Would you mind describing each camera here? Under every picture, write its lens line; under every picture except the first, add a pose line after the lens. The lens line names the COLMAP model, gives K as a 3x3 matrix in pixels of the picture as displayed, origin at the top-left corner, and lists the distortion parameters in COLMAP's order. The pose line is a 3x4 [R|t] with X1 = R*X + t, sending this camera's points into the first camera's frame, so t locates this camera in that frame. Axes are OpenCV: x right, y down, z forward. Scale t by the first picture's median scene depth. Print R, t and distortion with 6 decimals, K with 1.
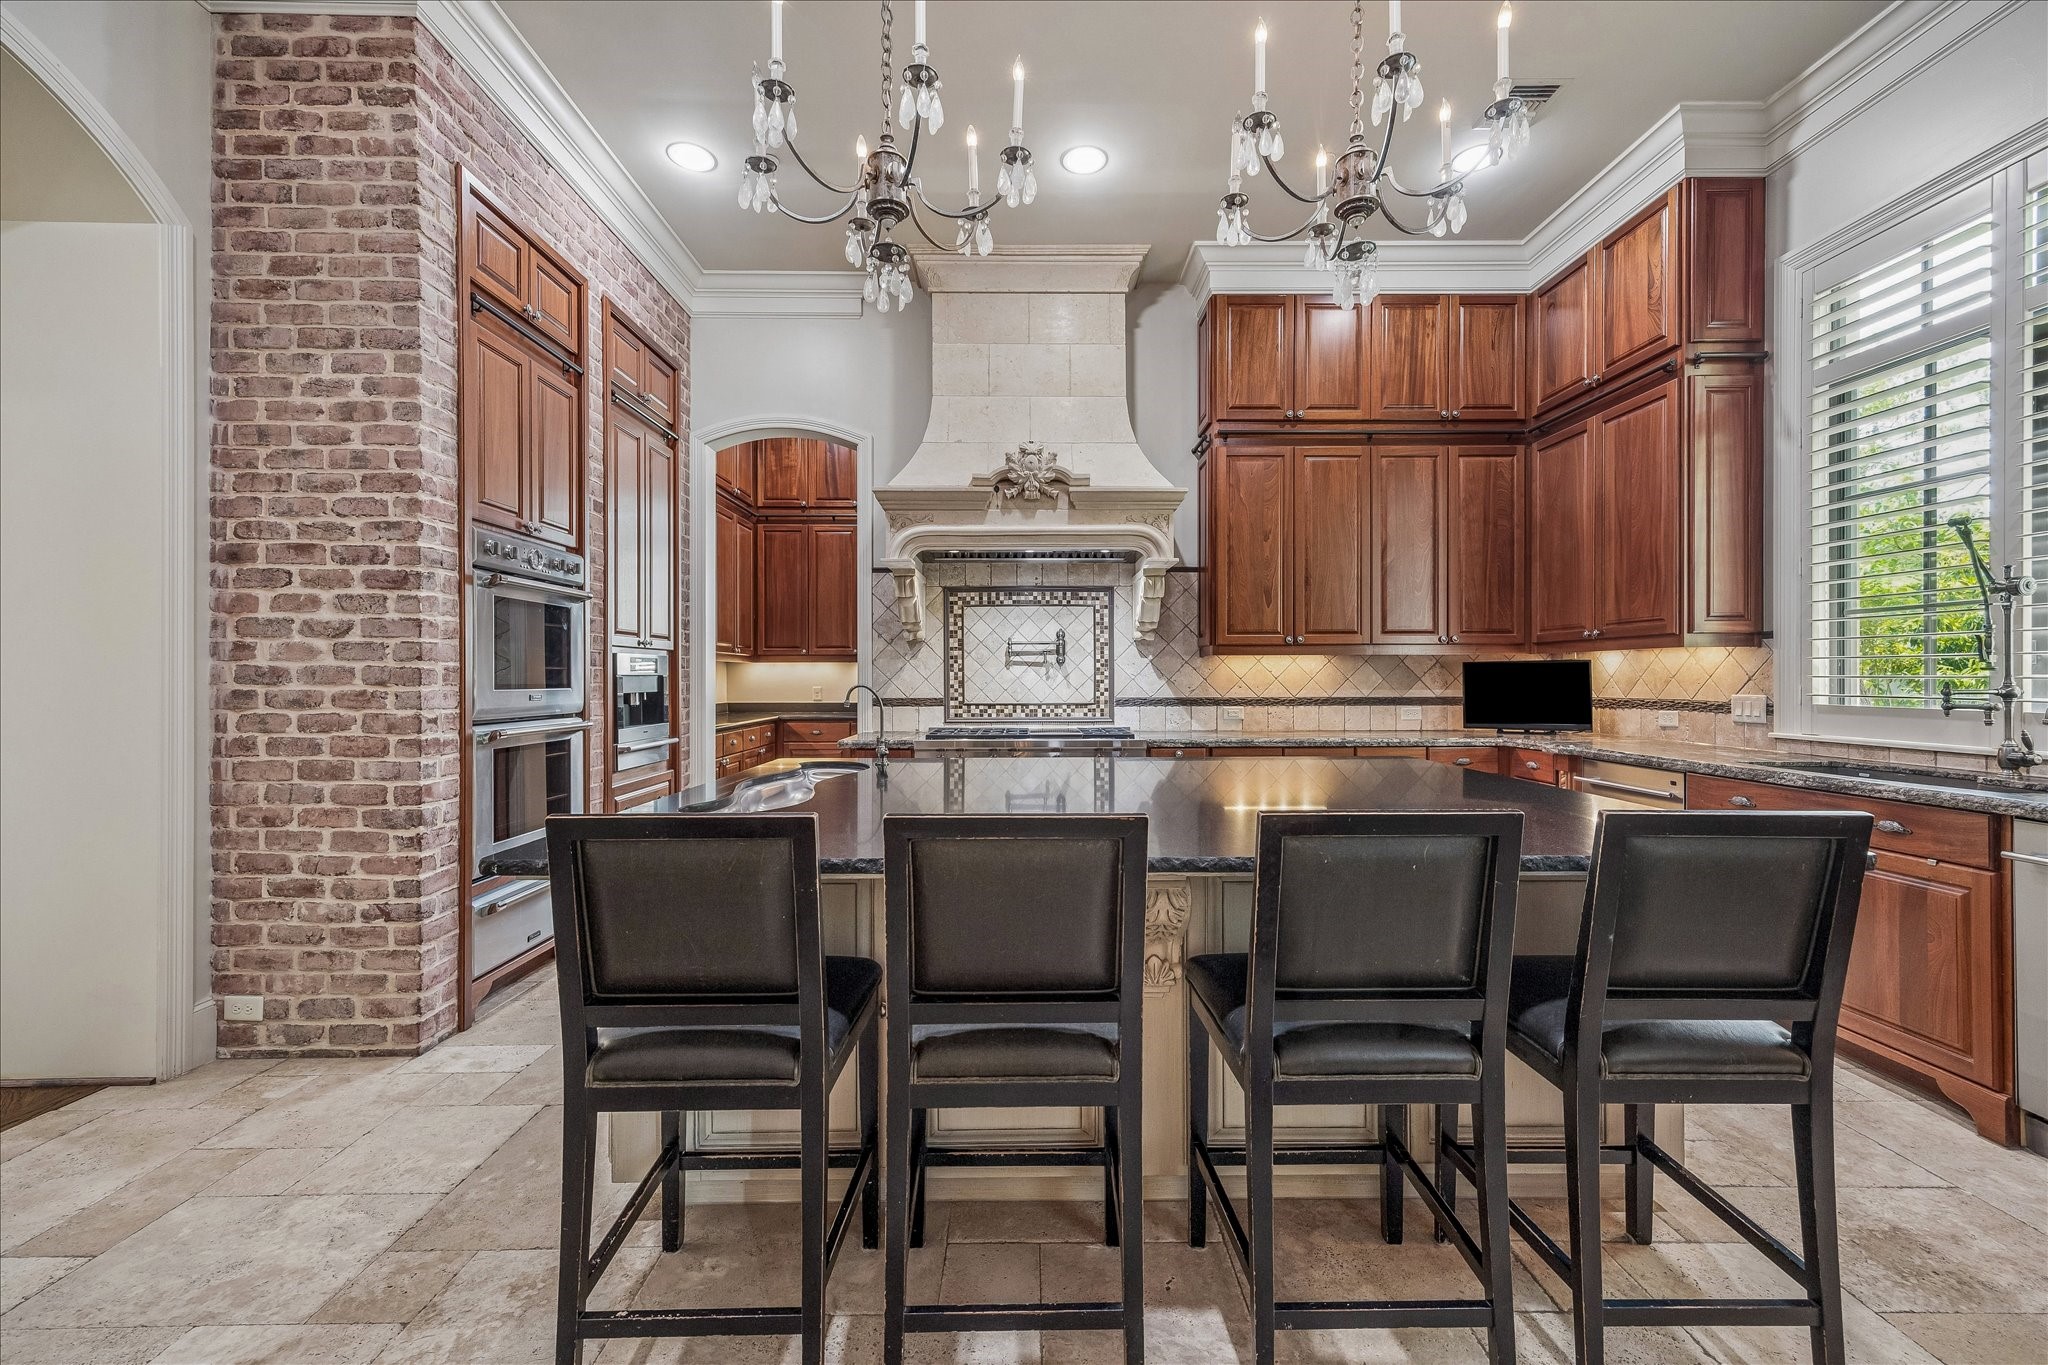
lens RADIAL K [[848.3, 0, 1000.3], [0, 848.3, 675.8], [0, 0, 1]] dist [0.010439, -0.002136]
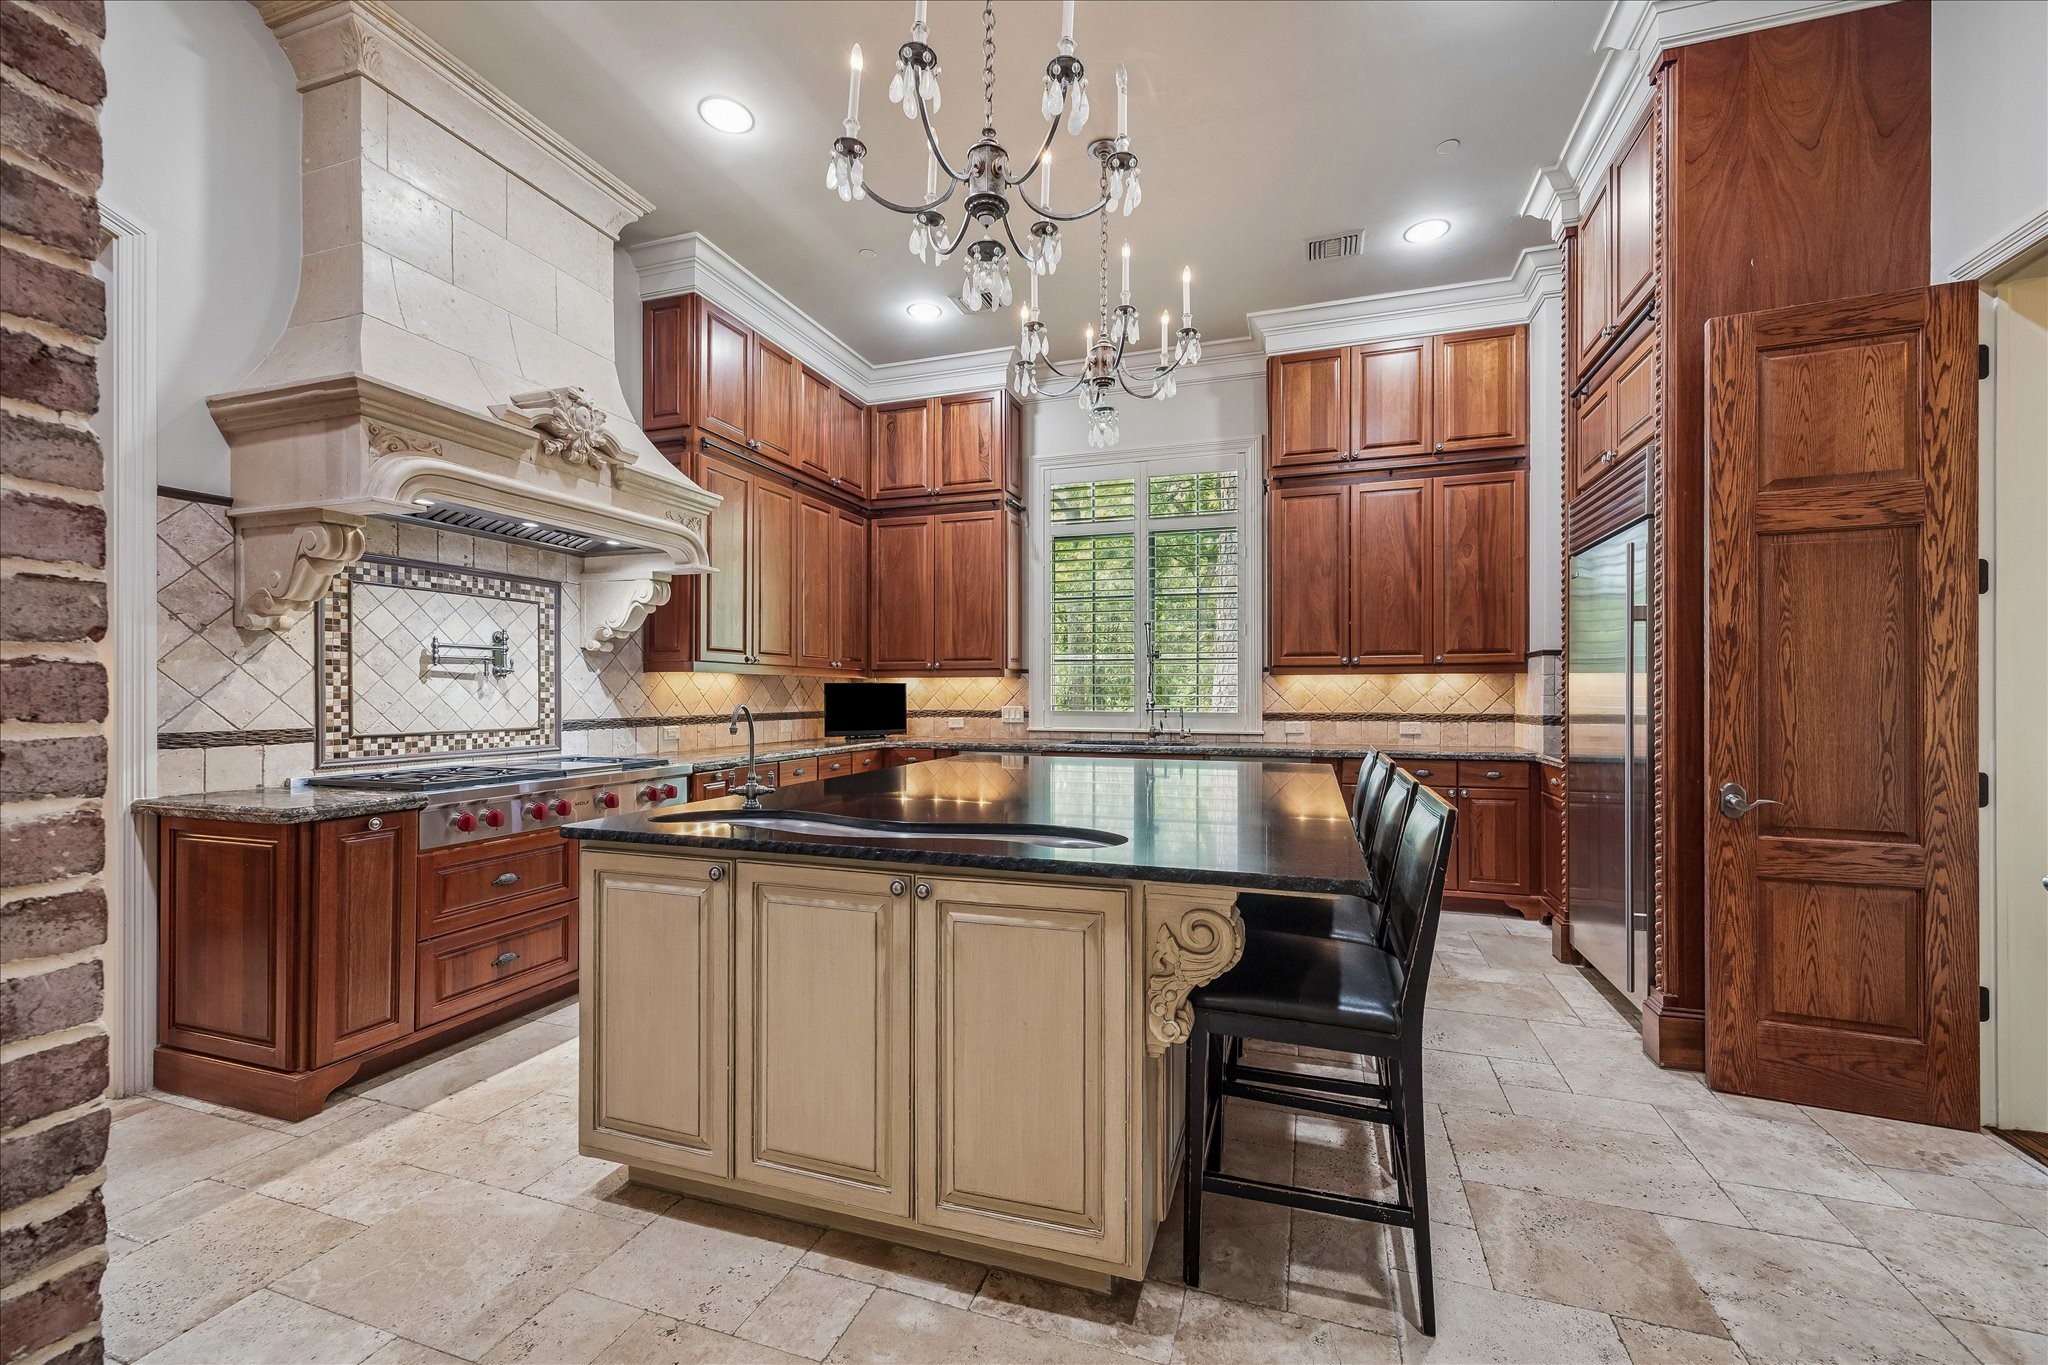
lens RADIAL K [[848.3, 0, 1035.4], [0, 848.3, 683.6], [0, 0, 1]] dist [0.010439, -0.002136]
pose [[0.306794, 0.014208, 0.951670, -0.568989], [-0.003357, 0.999899, -0.013846, 0.000909], [-0.951770, 0.001053, 0.306811, 0.369701]]
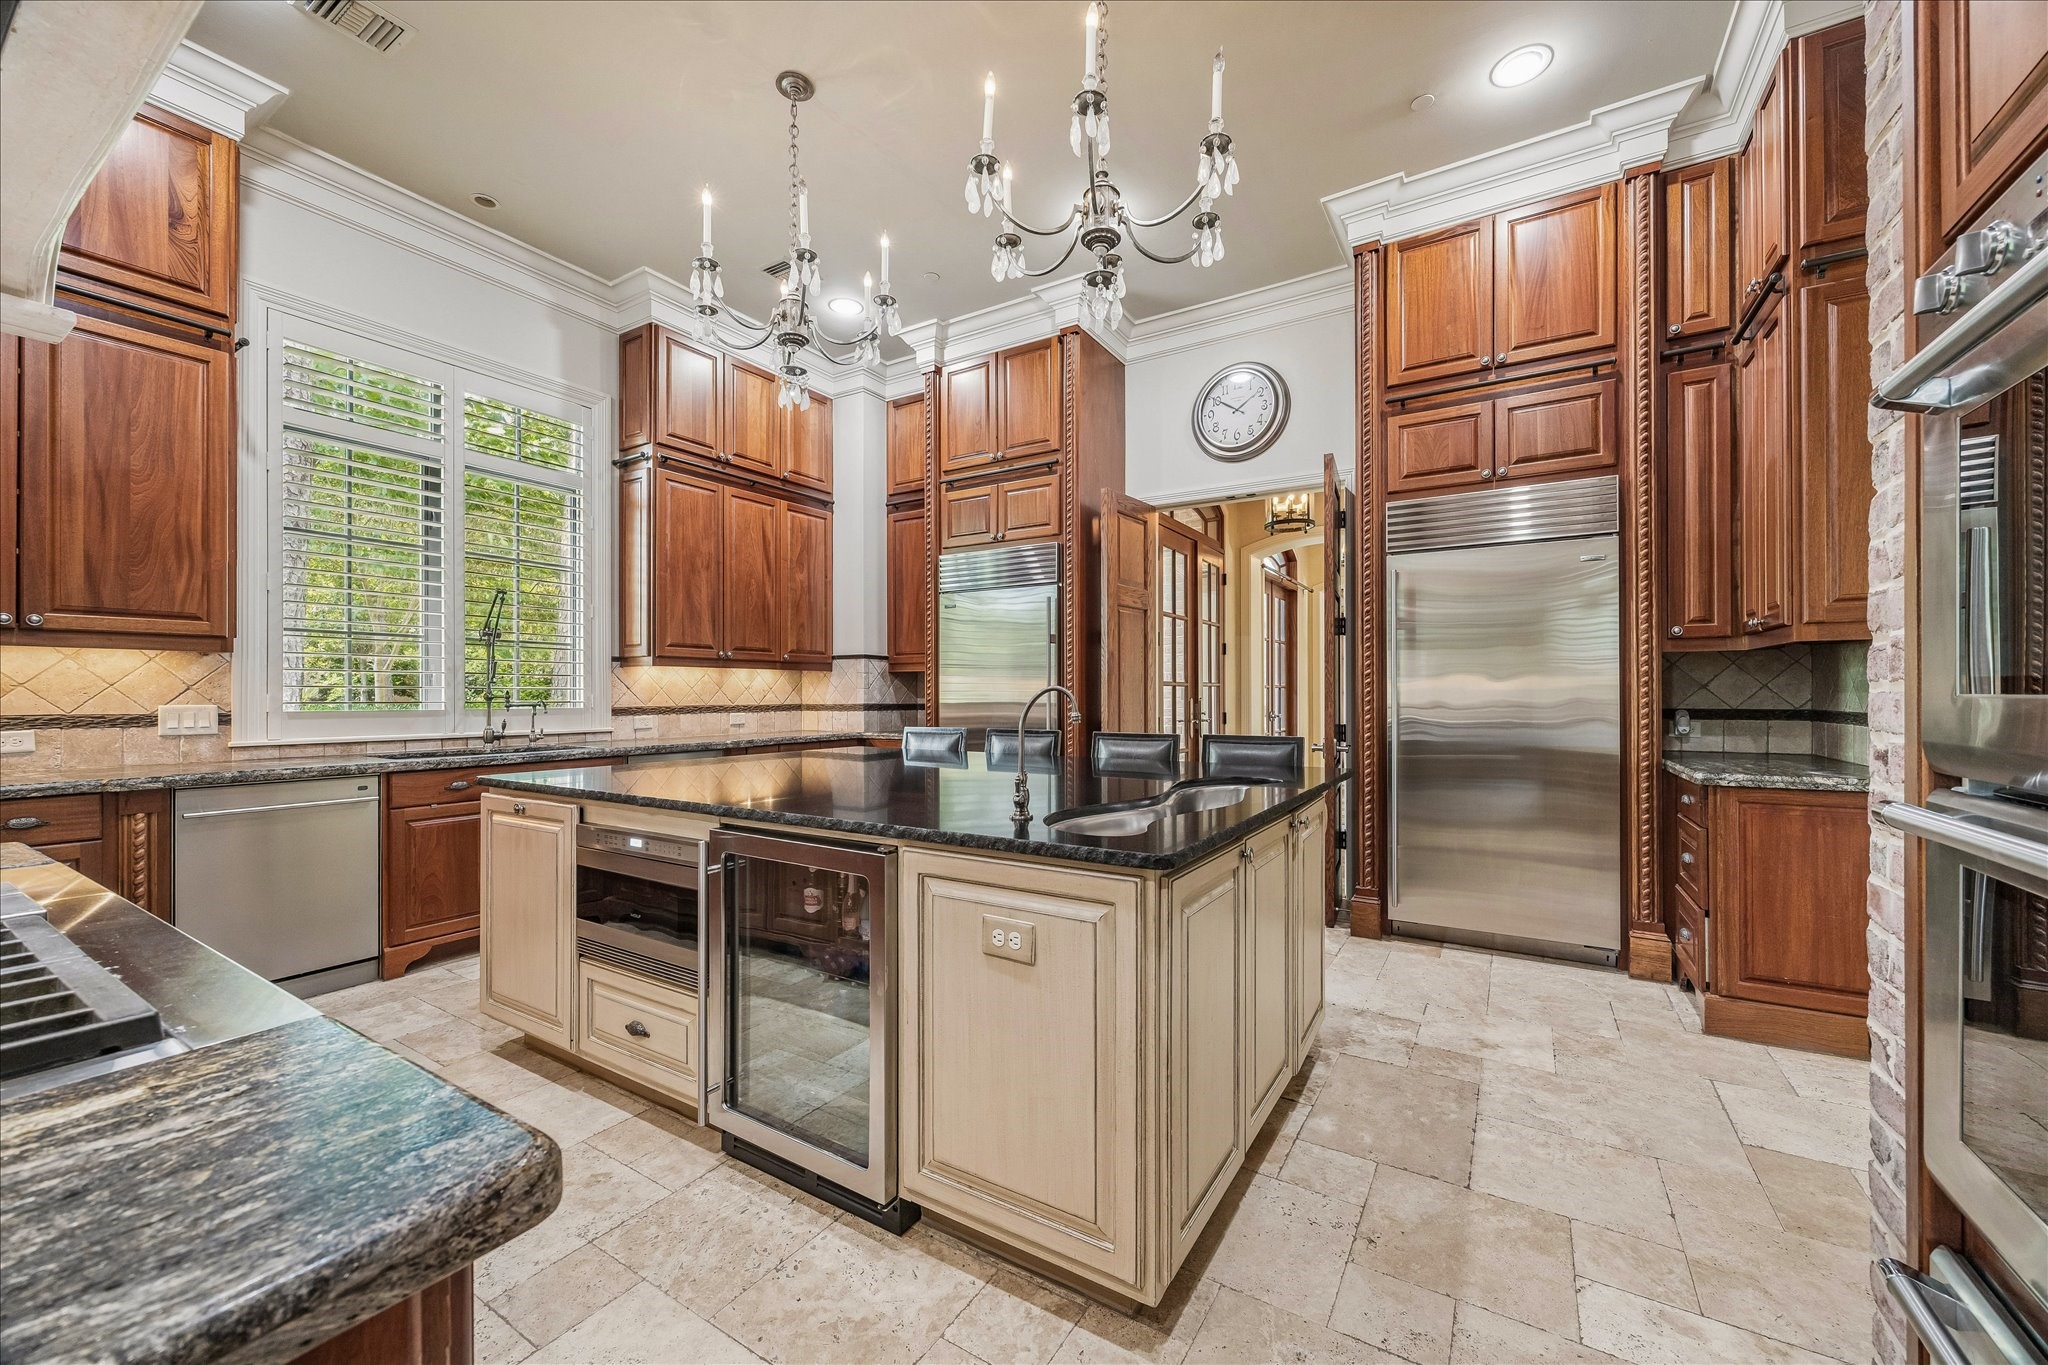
lens RADIAL K [[848.3, 0, 1028.1], [0, 848.3, 681.6], [0, 0, 1]] dist [0.010439, -0.002136]
pose [[-0.864153, 0.009455, 0.503141, -0.321543], [0.000562, 0.999841, -0.017823, 0.011551], [-0.503229, -0.015119, -0.864021, 1.109551]]
